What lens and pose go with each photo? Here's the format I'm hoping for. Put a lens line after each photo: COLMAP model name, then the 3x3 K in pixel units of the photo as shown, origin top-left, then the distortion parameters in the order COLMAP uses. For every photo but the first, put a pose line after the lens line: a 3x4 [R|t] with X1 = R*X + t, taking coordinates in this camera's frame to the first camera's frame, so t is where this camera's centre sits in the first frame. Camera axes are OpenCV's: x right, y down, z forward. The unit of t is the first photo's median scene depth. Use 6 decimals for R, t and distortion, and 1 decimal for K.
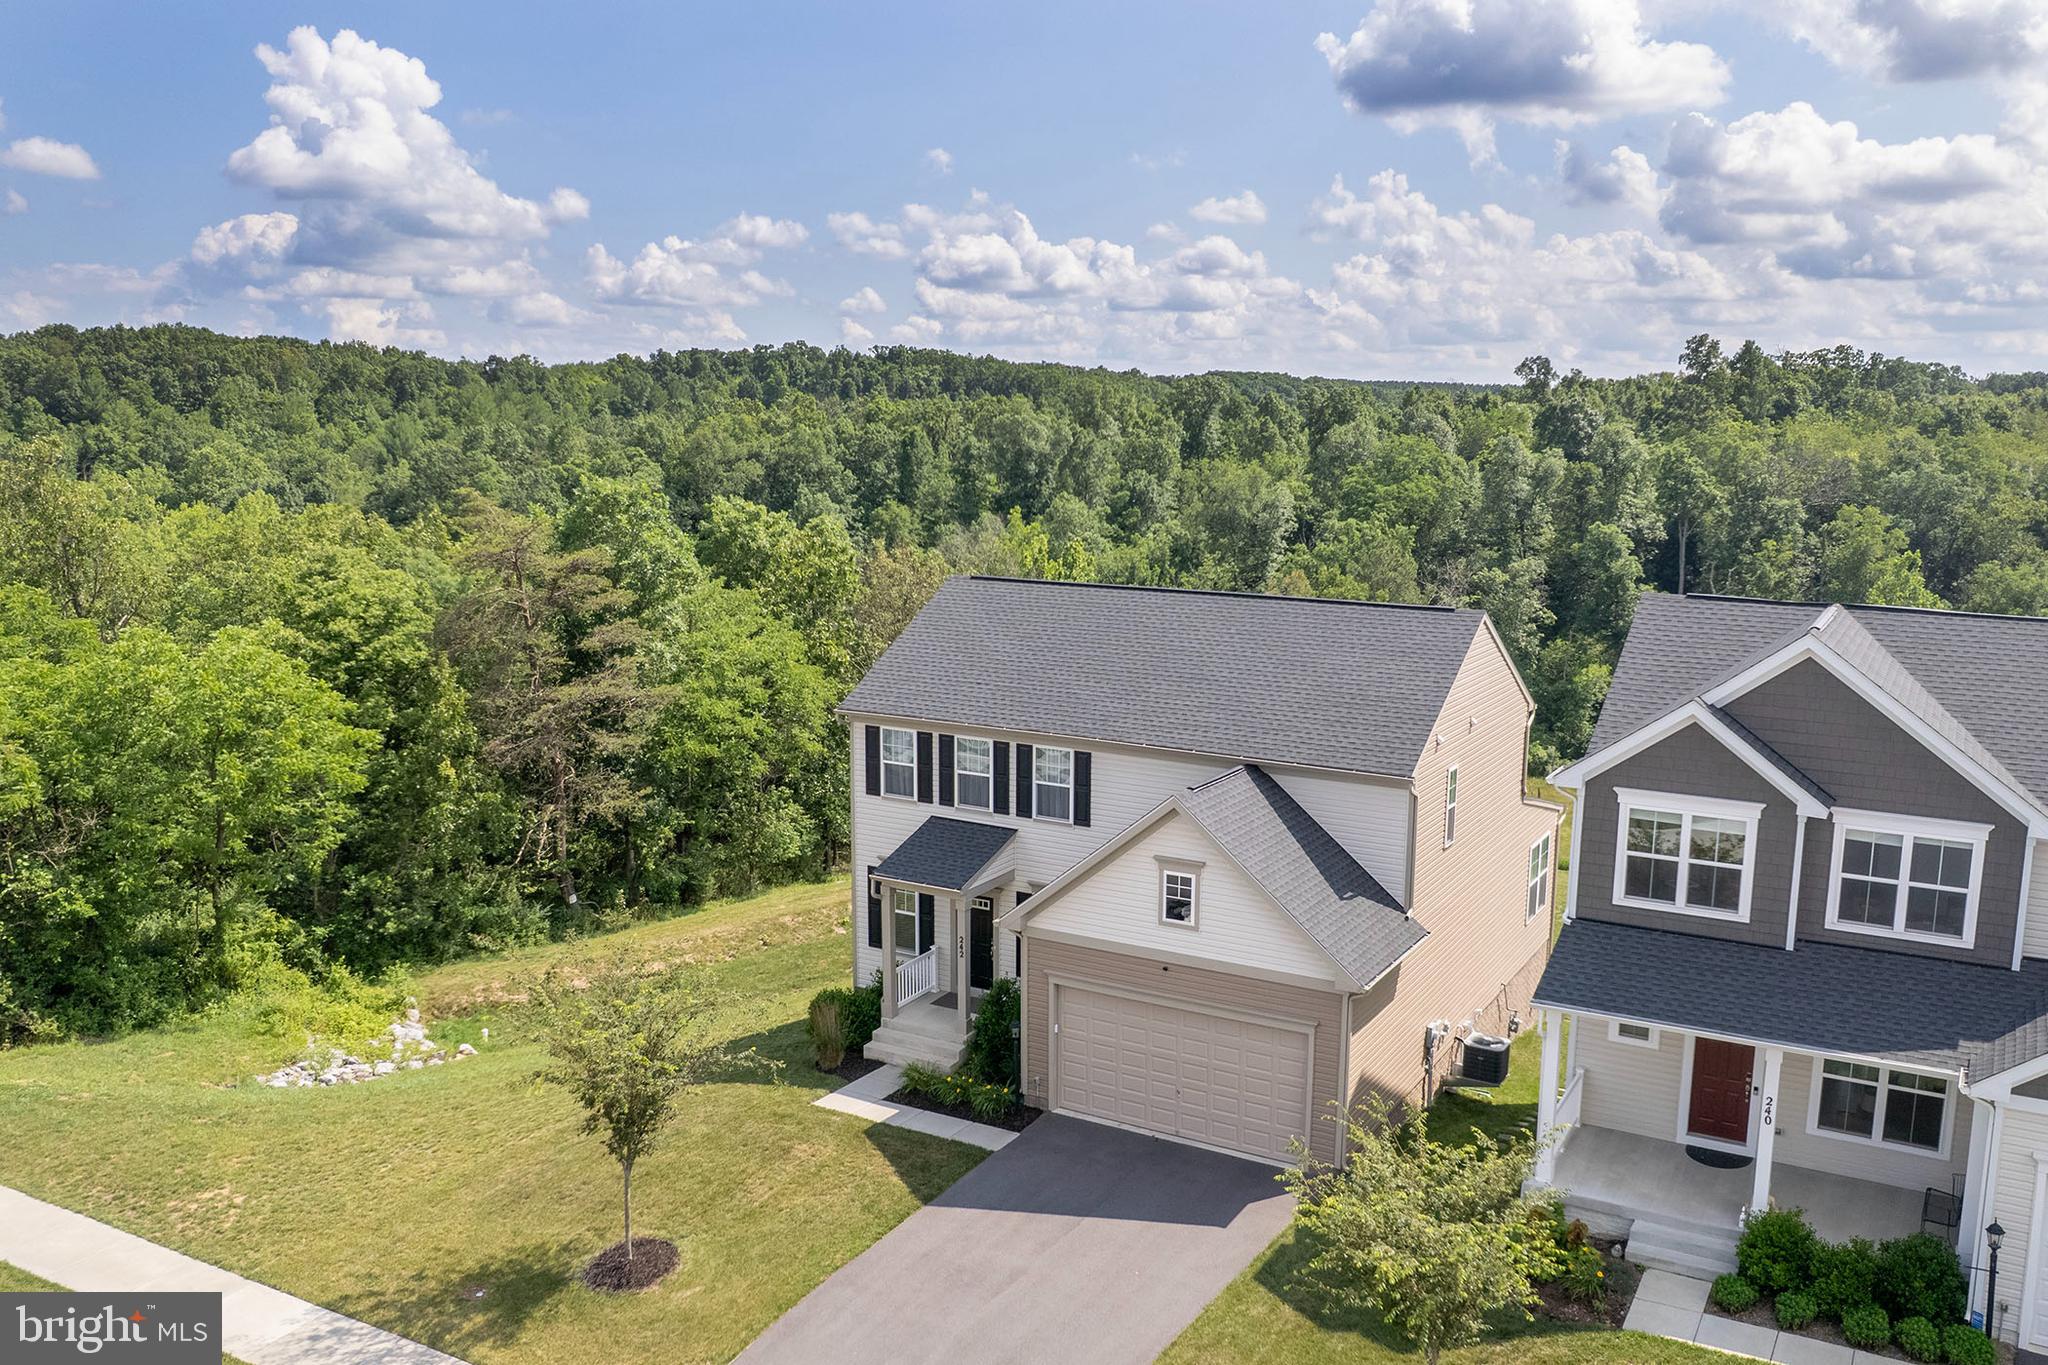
lens RADIAL K [[1496.3, 0, 1054.2], [0, 1496.3, 681.0], [0, 0, 1]] dist [-0.041609, 0.002155]
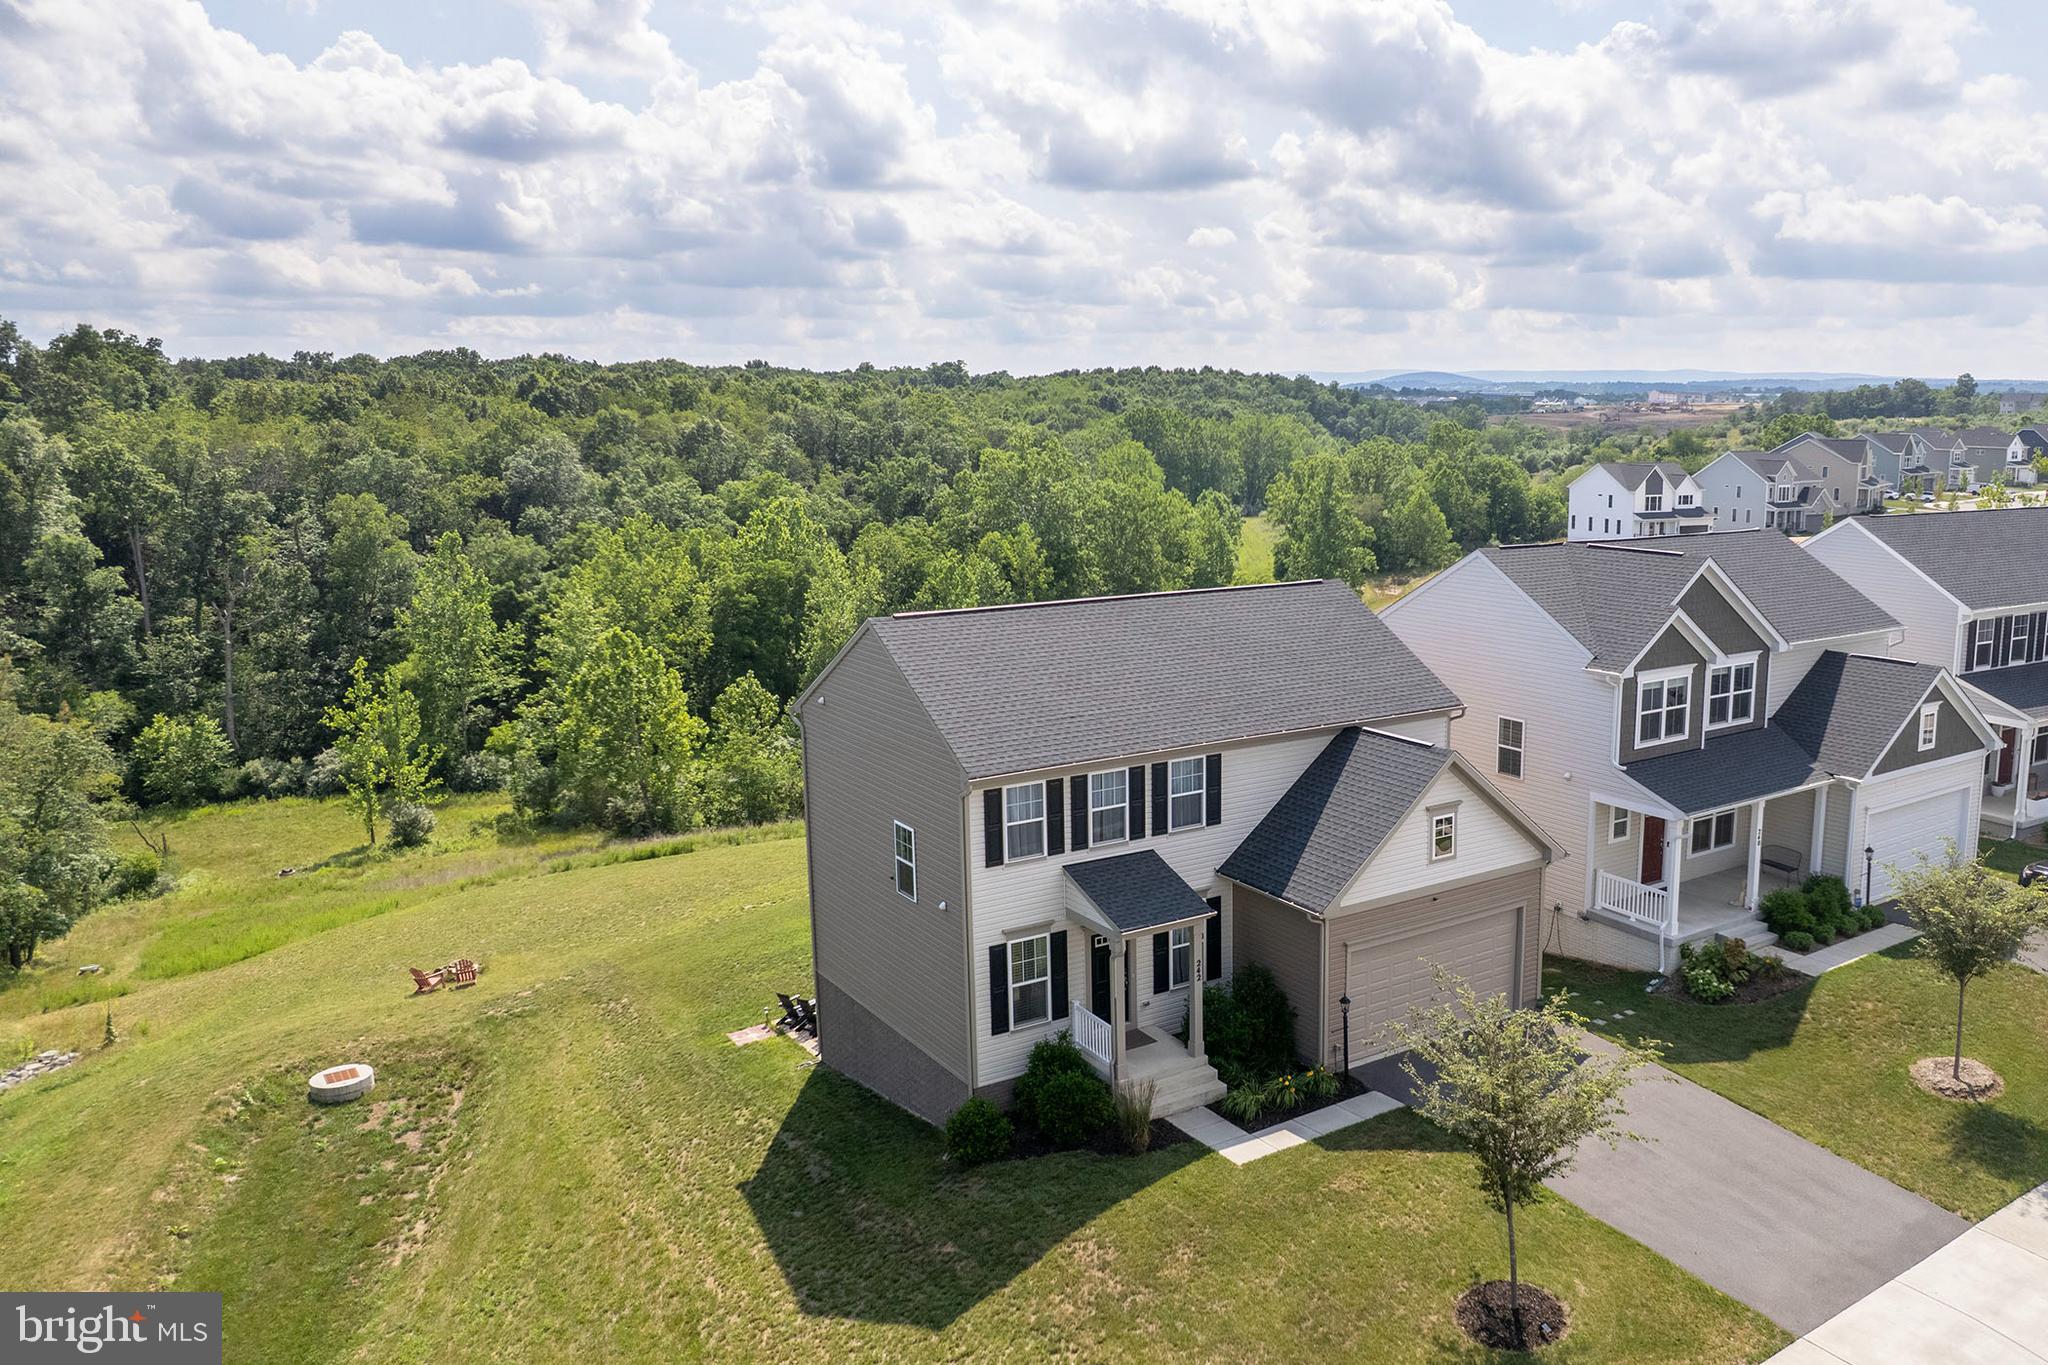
lens RADIAL K [[1496.3, 0, 1054.2], [0, 1496.3, 681.0], [0, 0, 1]] dist [-0.041609, 0.002155]
pose [[0.504669, -0.166528, 0.847100, -0.863842], [0.159582, 0.982305, 0.098034, -0.116698], [-0.848435, 0.085707, 0.522314, 0.511340]]
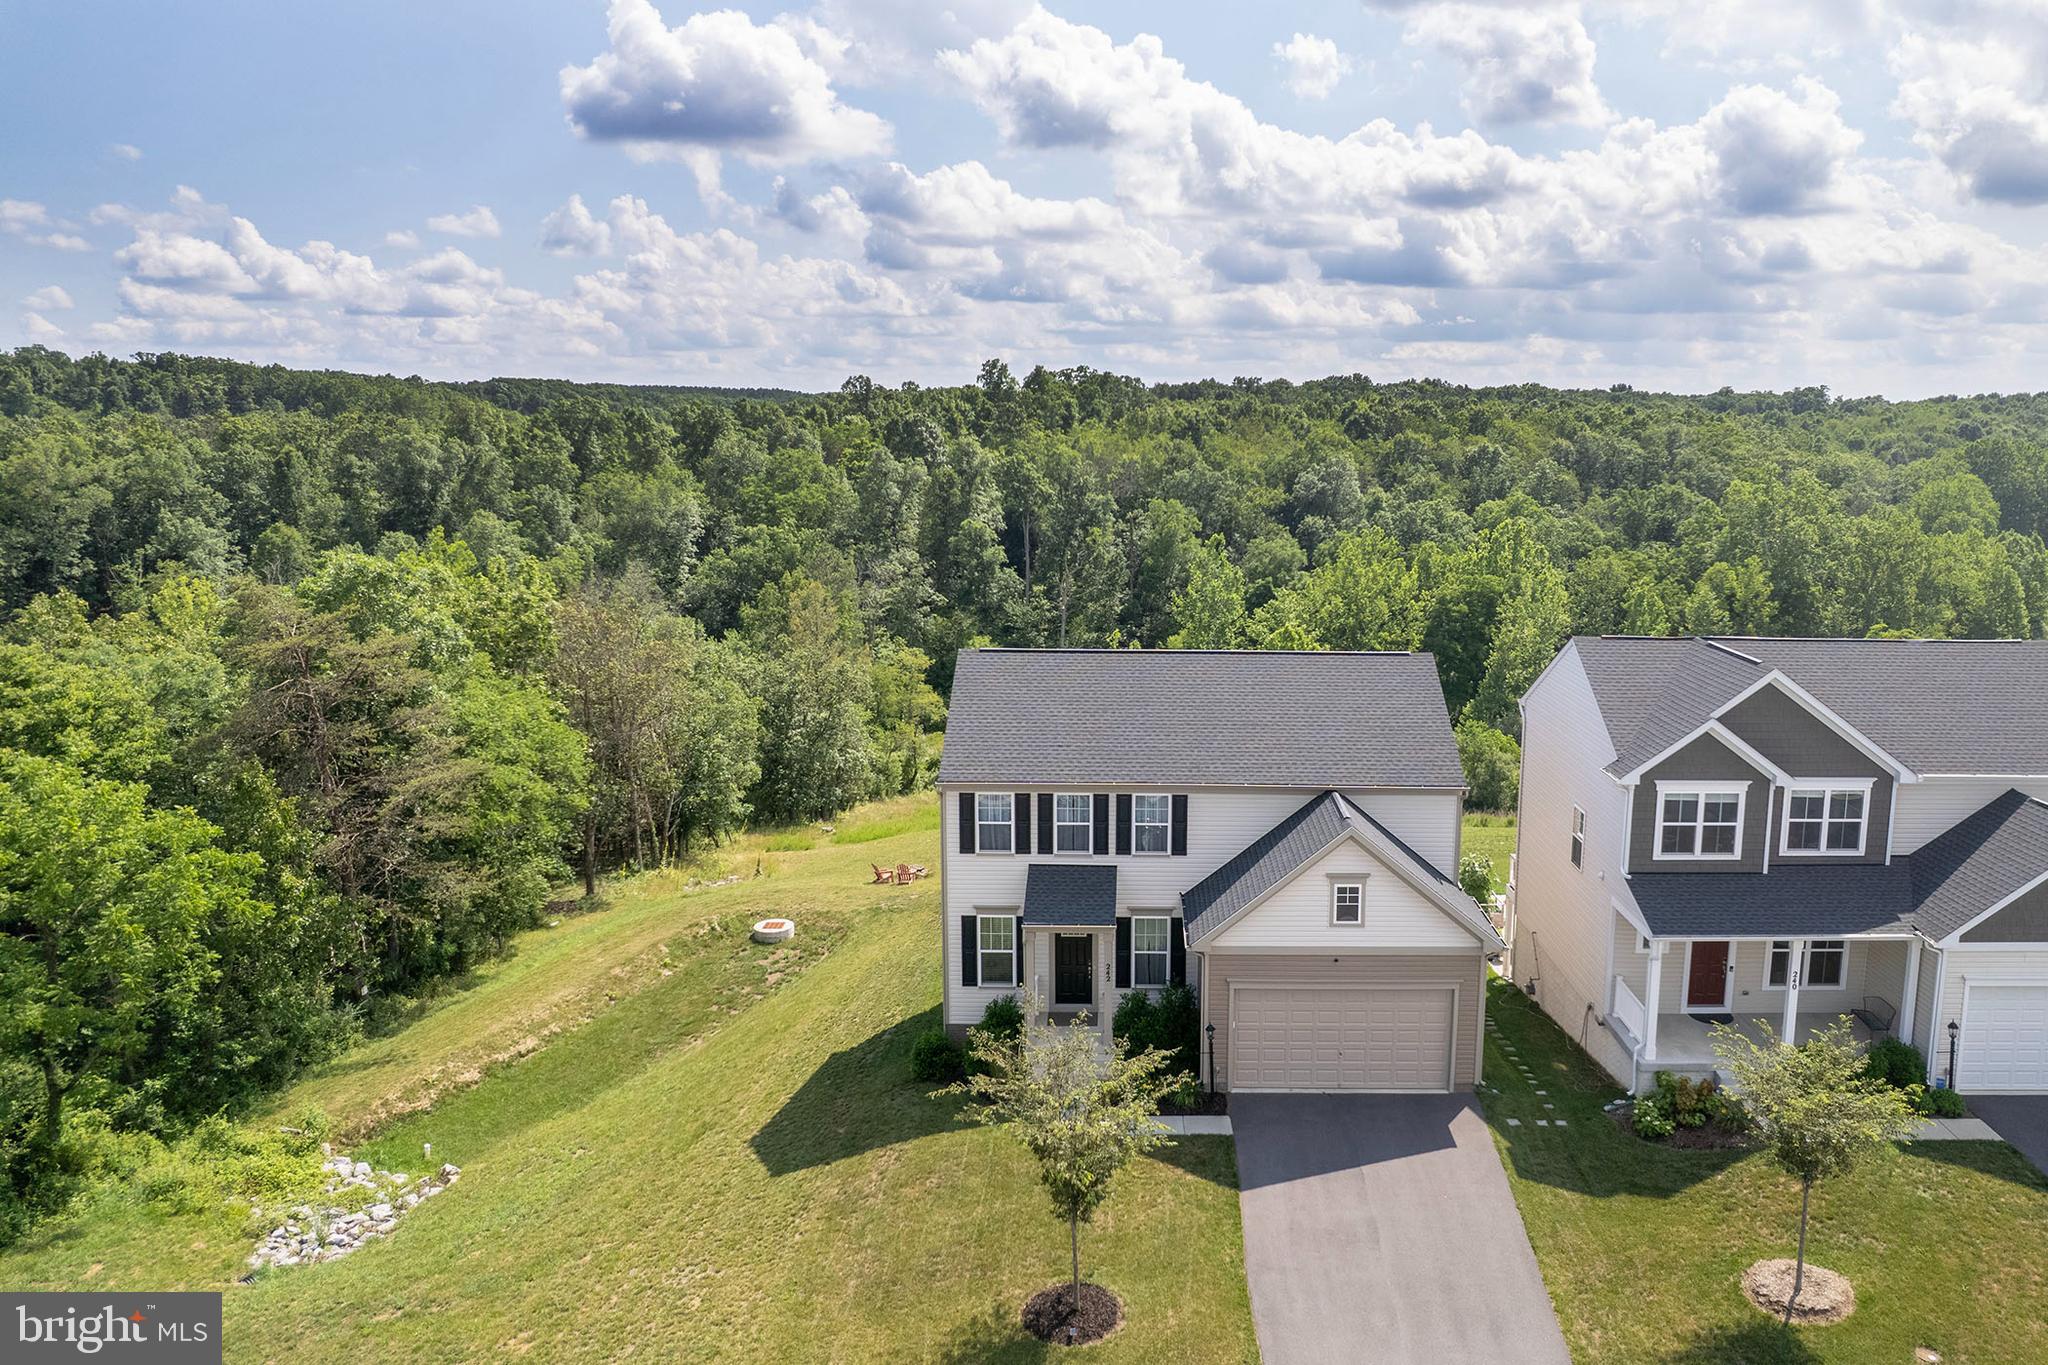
lens RADIAL K [[1310.0, 0, 1058.7], [0, 1310.0, 655.8], [0, 0, 1]] dist [-0.032345, 0.003409]
pose [[0.892913, -0.082844, 0.442541, -0.499777], [0.083252, 0.996356, 0.018542, -0.087700], [-0.442464, 0.020286, 0.896557, 0.081940]]
